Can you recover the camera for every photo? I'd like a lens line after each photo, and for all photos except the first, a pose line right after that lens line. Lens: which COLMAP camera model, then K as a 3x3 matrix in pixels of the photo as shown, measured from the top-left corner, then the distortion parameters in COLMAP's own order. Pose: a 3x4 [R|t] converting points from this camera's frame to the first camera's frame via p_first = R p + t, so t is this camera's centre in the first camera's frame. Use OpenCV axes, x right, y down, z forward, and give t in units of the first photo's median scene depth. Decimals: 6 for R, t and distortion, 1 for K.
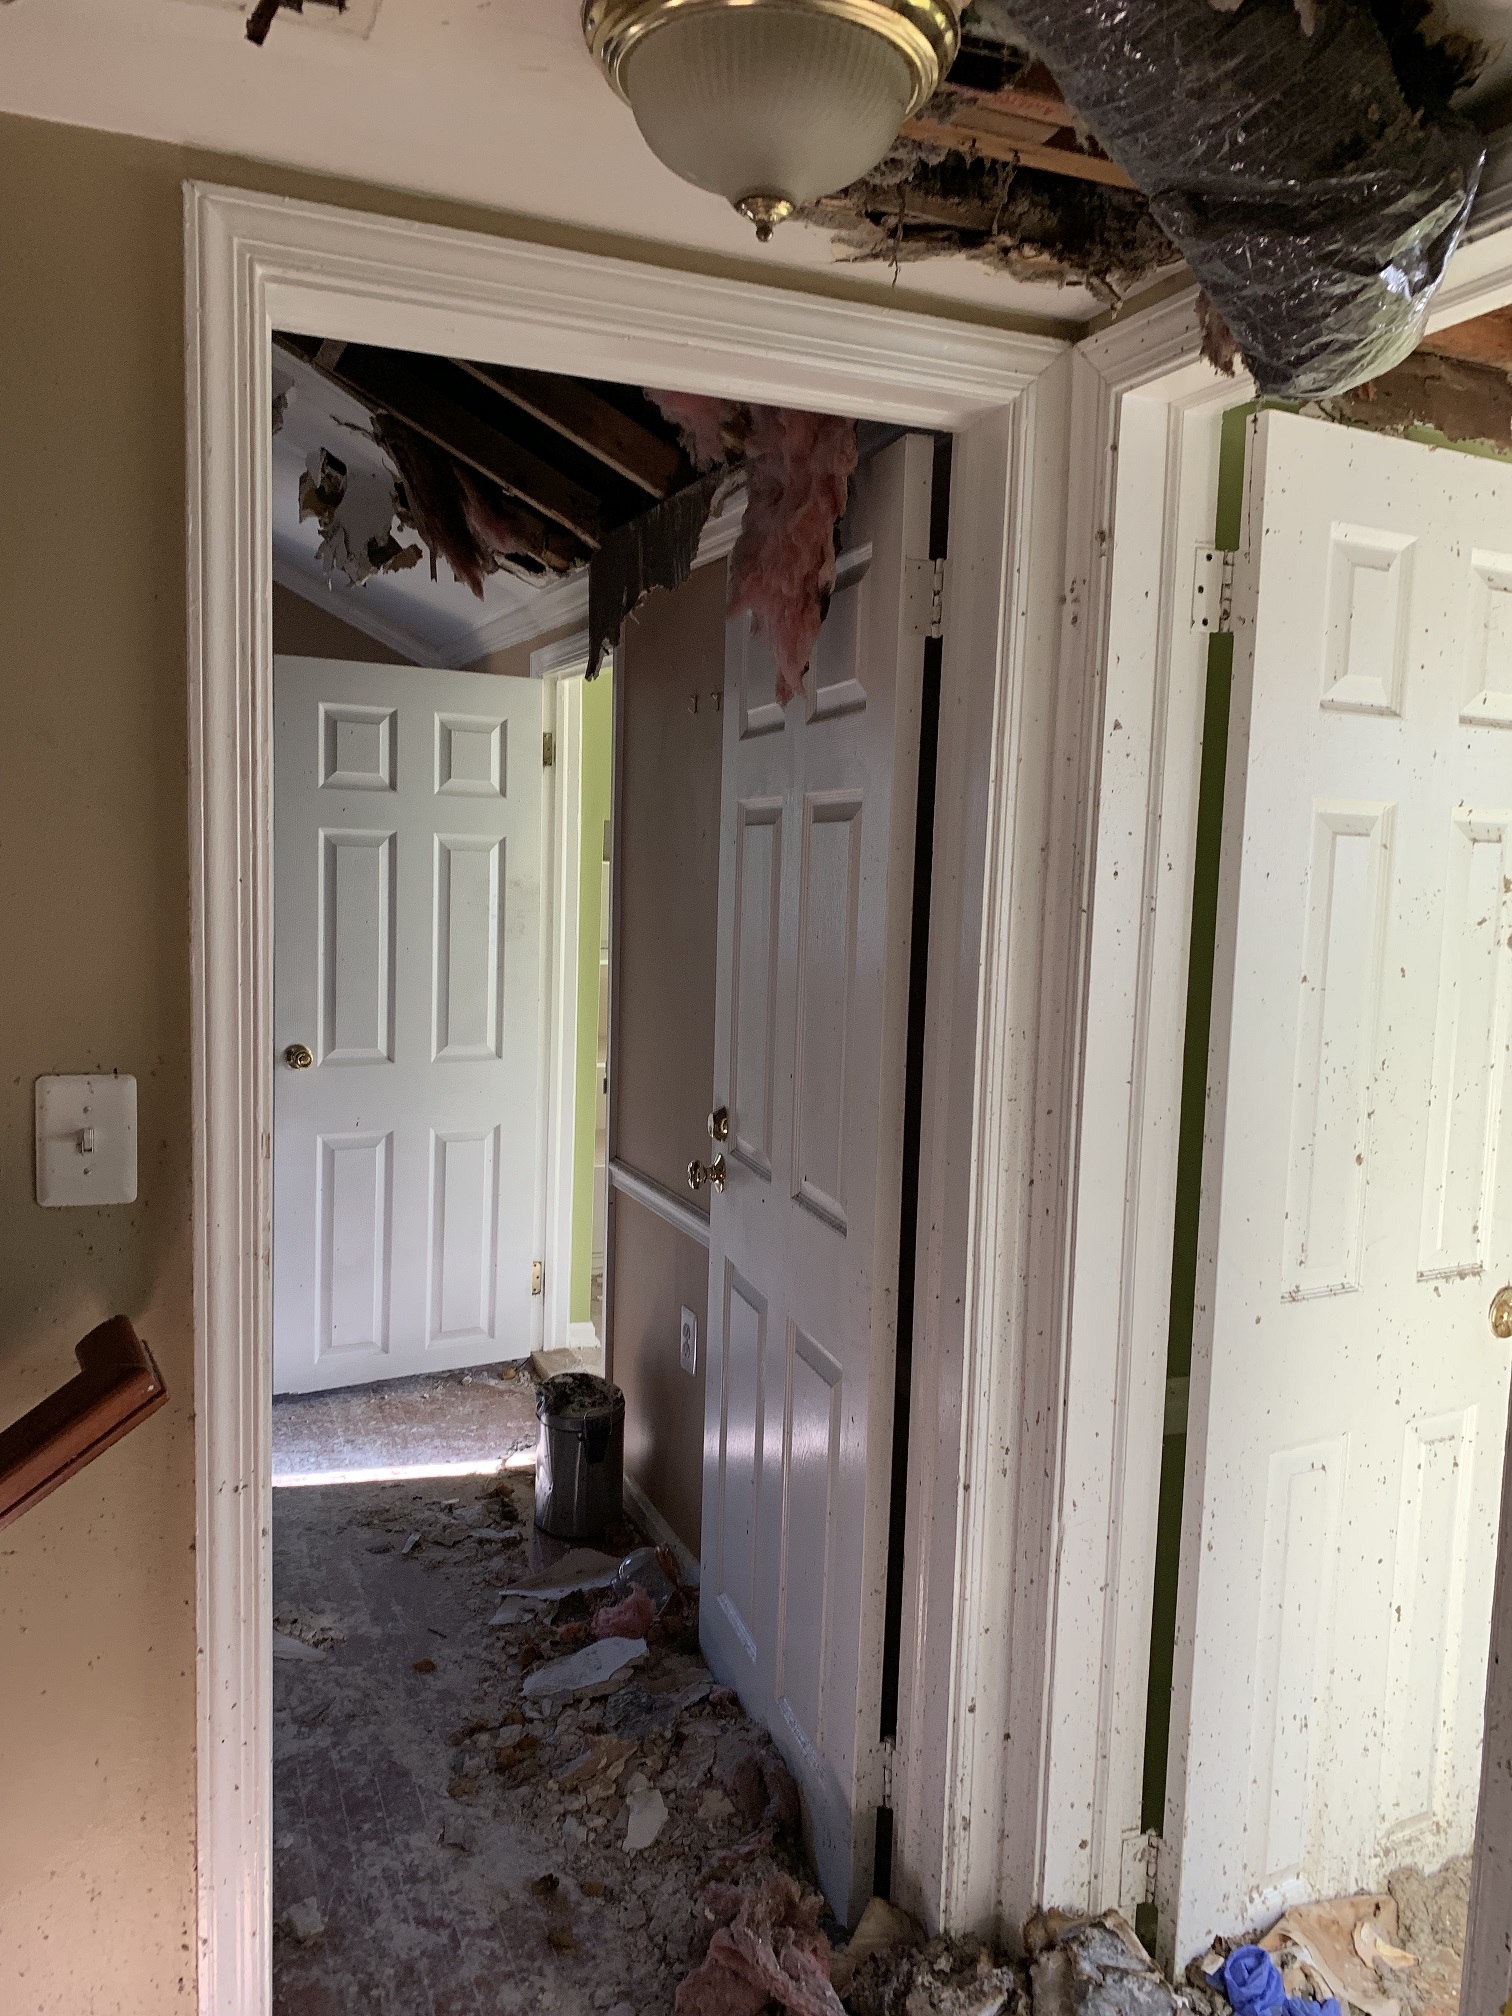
lens RADIAL K [[1561.0, 0, 769.8], [0, 1561.0, 1005.1], [0, 0, 1]] dist [0.022975, -0.032446]
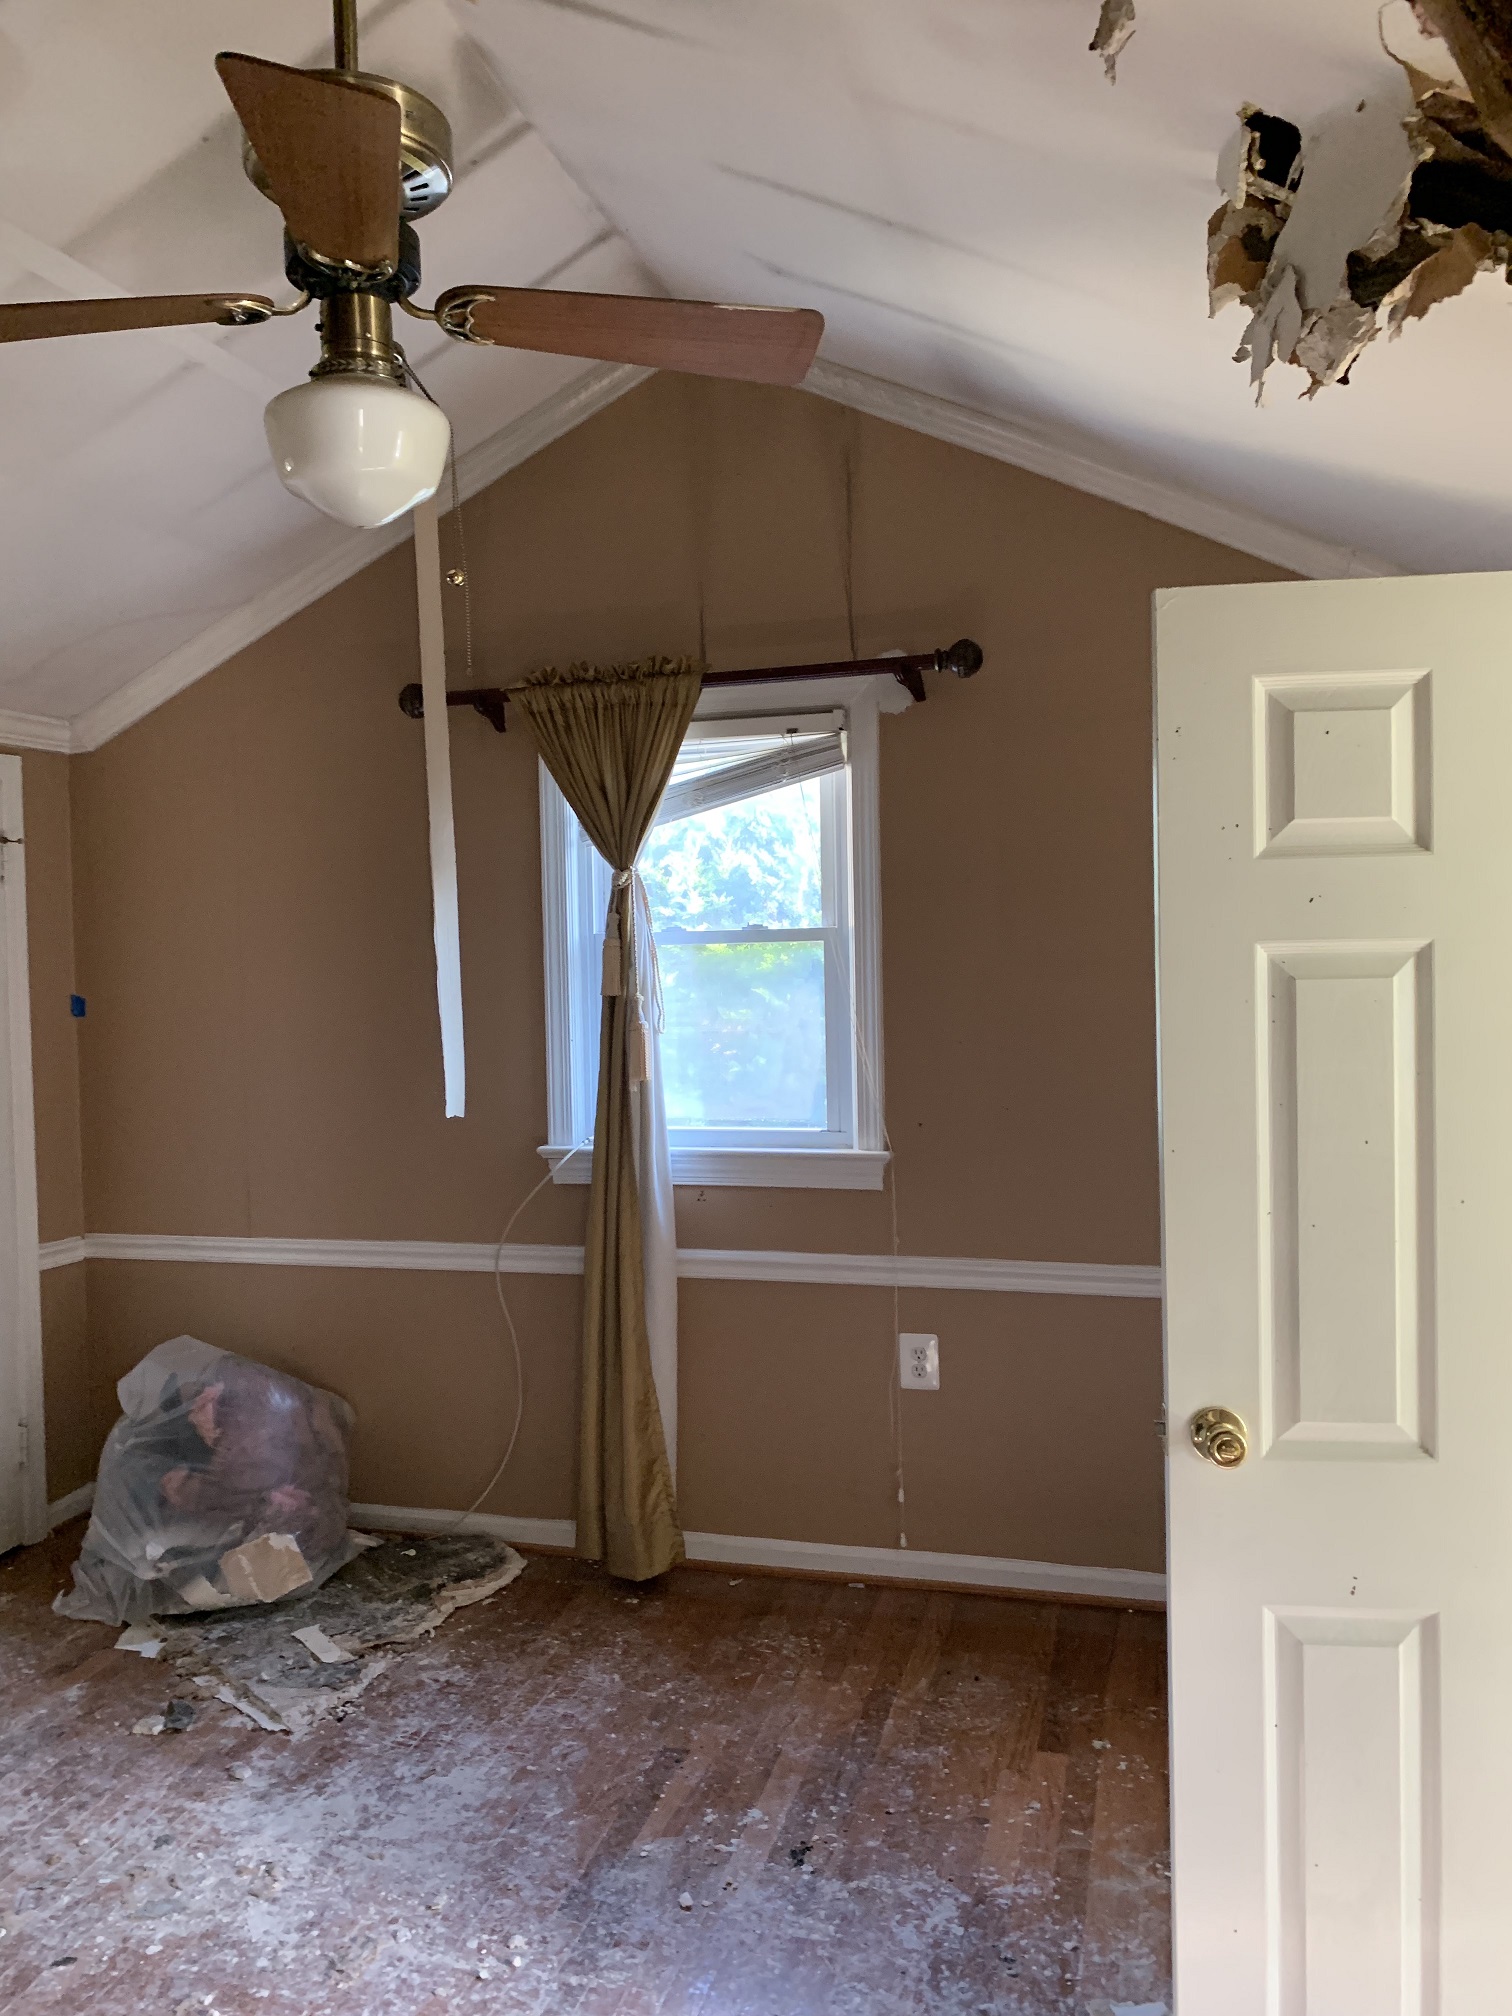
lens RADIAL K [[1561.0, 0, 751.1], [0, 1561.0, 991.7], [0, 0, 1]] dist [0.022975, -0.032446]
pose [[0.796323, -0.027872, -0.604229, -0.124908], [-0.005985, 0.998526, -0.053948, -0.071778], [0.604842, 0.046576, 0.794982, 0.531483]]
